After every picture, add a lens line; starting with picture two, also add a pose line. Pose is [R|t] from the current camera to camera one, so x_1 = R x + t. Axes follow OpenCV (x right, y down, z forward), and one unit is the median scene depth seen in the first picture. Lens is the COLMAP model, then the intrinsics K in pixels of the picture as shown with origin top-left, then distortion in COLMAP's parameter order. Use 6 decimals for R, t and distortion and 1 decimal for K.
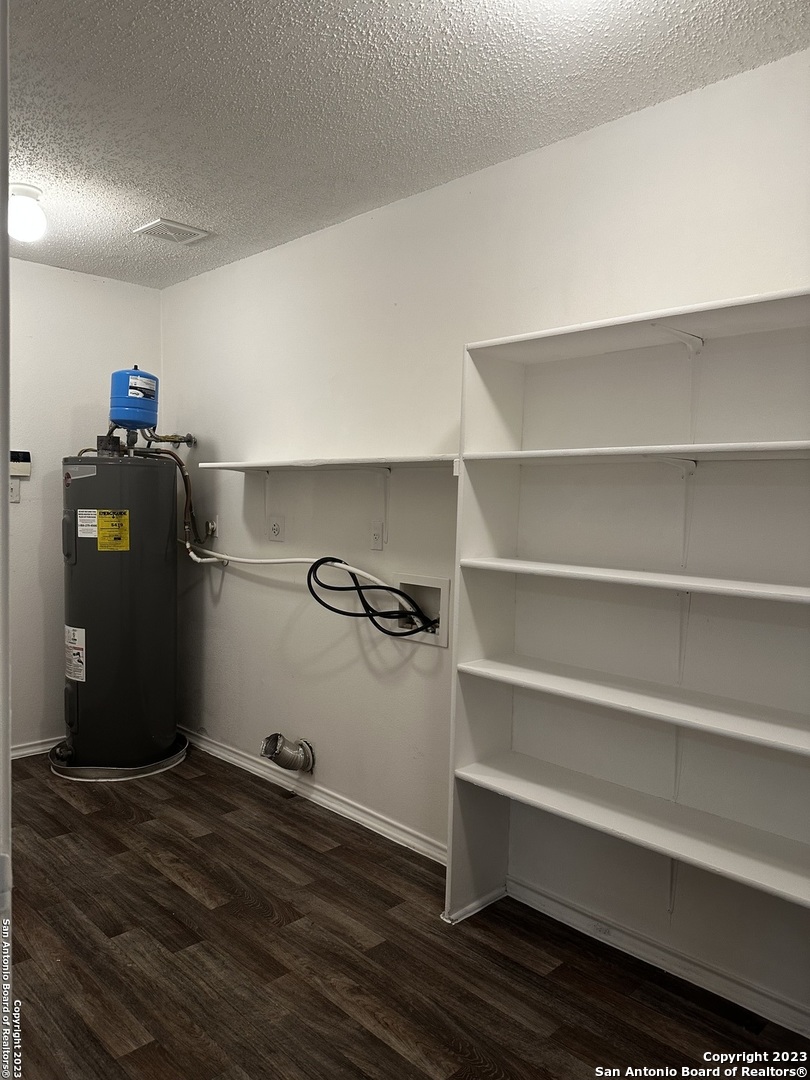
lens RADIAL K [[777.8, 0, 407.3], [0, 777.8, 529.6], [0, 0, 1]] dist [0.004389, 0.009467]
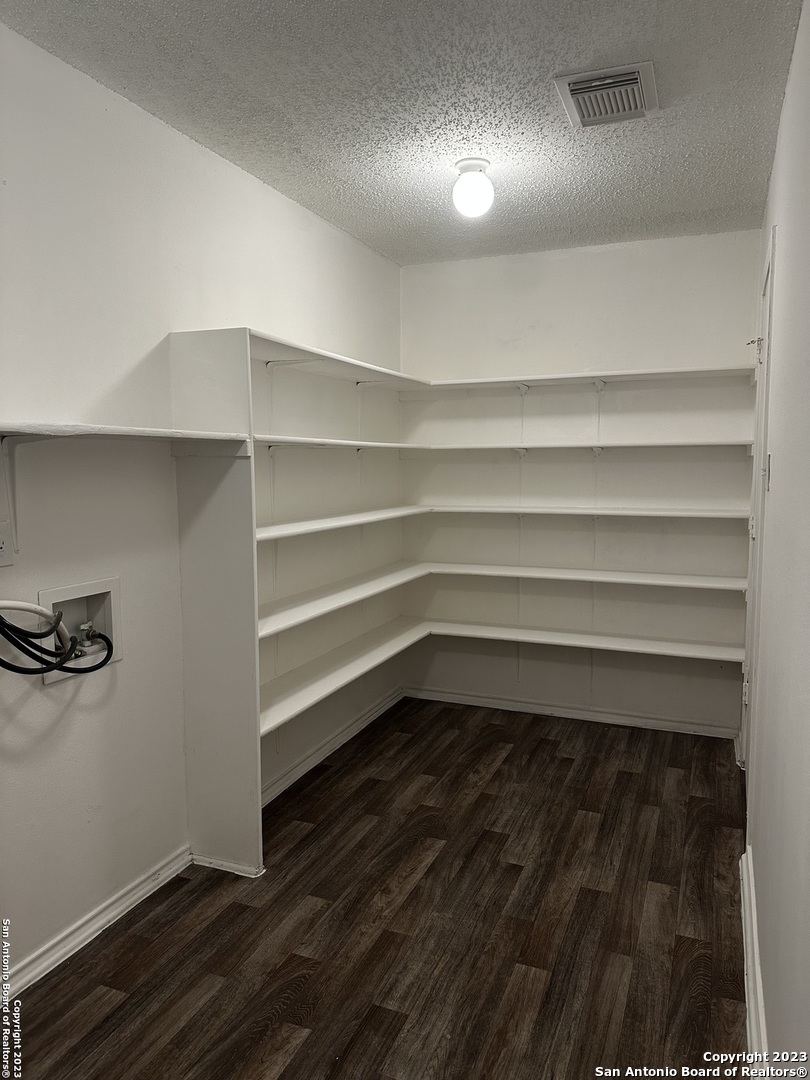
lens RADIAL K [[777.8, 0, 399.7], [0, 777.8, 546.2], [0, 0, 1]] dist [0.004389, 0.009467]
pose [[-0.386030, -0.125715, 0.913880, -1.066818], [0.045236, 0.986899, 0.154868, -0.111005], [-0.921377, 0.101124, -0.375285, 1.335562]]
